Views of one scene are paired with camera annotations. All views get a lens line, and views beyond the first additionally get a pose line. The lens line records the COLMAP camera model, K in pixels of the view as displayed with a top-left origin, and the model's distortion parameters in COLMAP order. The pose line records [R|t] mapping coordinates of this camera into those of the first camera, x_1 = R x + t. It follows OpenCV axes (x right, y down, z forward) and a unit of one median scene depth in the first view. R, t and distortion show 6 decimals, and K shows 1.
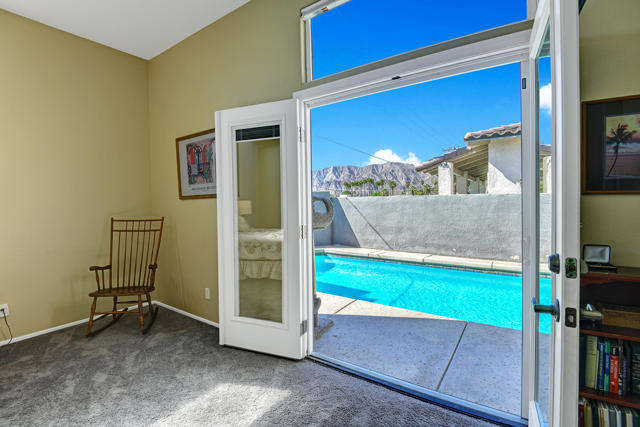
lens RADIAL K [[299.2, 0, 314.2], [0, 299.2, 208.9], [0, 0, 1]] dist [-0.024479, -0.008065]
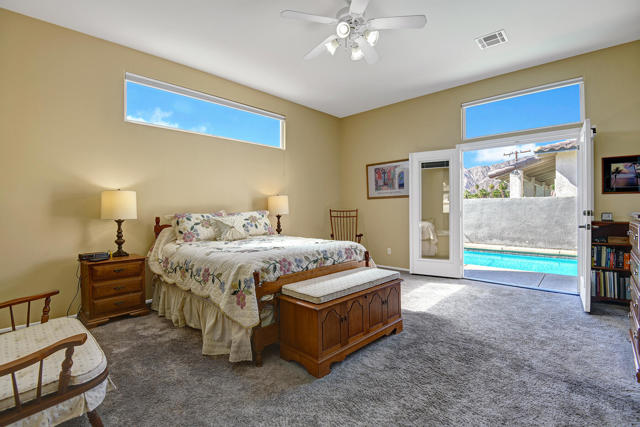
lens RADIAL K [[299.2, 0, 320.4], [0, 299.2, 211.2], [0, 0, 1]] dist [-0.024479, -0.008065]
pose [[0.990597, 0.002178, -0.136795, -0.498269], [-0.003501, 0.999949, -0.009425, 0.056896], [0.136767, 0.009815, 0.990555, -0.787944]]
